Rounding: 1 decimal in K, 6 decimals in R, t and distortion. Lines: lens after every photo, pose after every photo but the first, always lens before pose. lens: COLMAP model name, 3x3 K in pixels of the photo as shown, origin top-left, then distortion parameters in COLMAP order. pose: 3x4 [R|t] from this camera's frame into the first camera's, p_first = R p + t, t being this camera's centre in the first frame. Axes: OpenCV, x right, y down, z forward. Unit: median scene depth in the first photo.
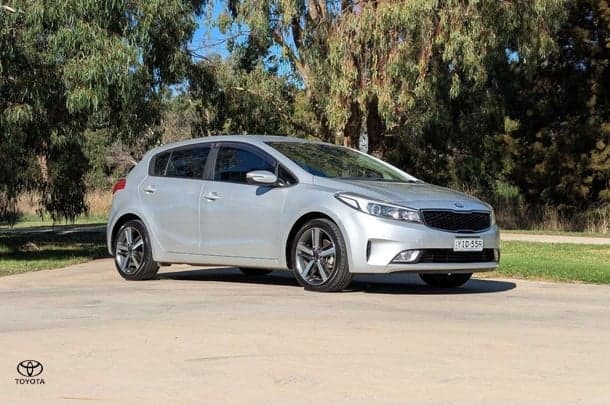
lens RADIAL K [[1096.0, 0, 306.2], [0, 1096.0, 200.8], [0, 0, 1]] dist [0.061391, 0.058689]
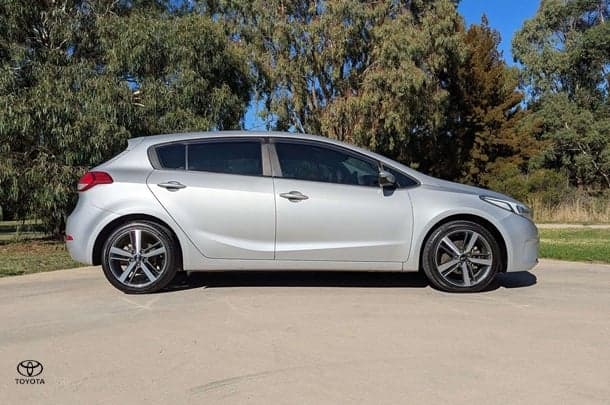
lens RADIAL K [[1096.0, 0, 306.2], [0, 1096.0, 200.8], [0, 0, 1]] dist [0.061391, 0.058689]
pose [[0.999440, -0.028039, -0.018262, 0.025885], [0.027806, 0.999530, -0.012905, 0.011362], [0.018616, 0.012389, 0.999750, -0.807036]]
